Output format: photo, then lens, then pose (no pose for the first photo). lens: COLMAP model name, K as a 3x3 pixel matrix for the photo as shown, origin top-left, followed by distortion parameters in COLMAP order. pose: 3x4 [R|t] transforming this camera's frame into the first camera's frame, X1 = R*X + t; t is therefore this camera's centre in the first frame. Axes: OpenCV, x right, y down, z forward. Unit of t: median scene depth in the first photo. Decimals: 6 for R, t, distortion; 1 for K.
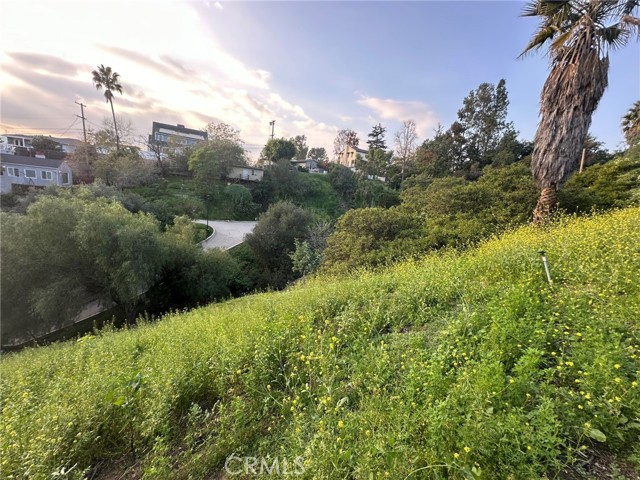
lens RADIAL K [[254.6, 0, 320.0], [0, 254.6, 240.0], [0, 0, 1]] dist [-0.000943, 0.000034]
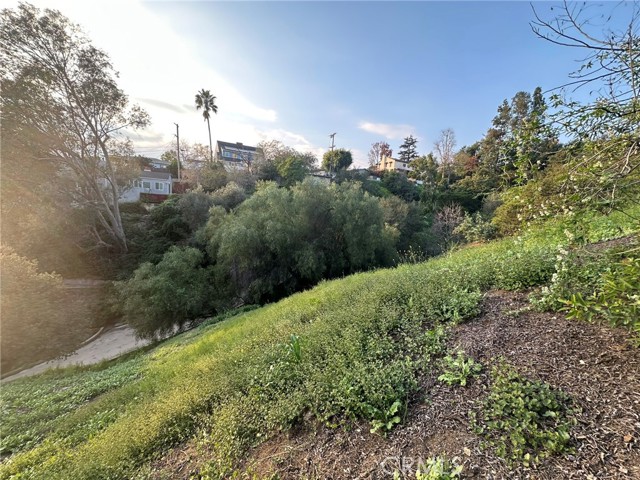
lens RADIAL K [[254.7, 0, 319.4], [0, 254.7, 238.8], [0, 0, 1]] dist [-0.000925, 0.000192]
pose [[0.999011, -0.042774, -0.012181, -0.250035], [0.041769, 0.996433, -0.073323, 0.055603], [0.015273, 0.072742, 0.997234, -0.050337]]
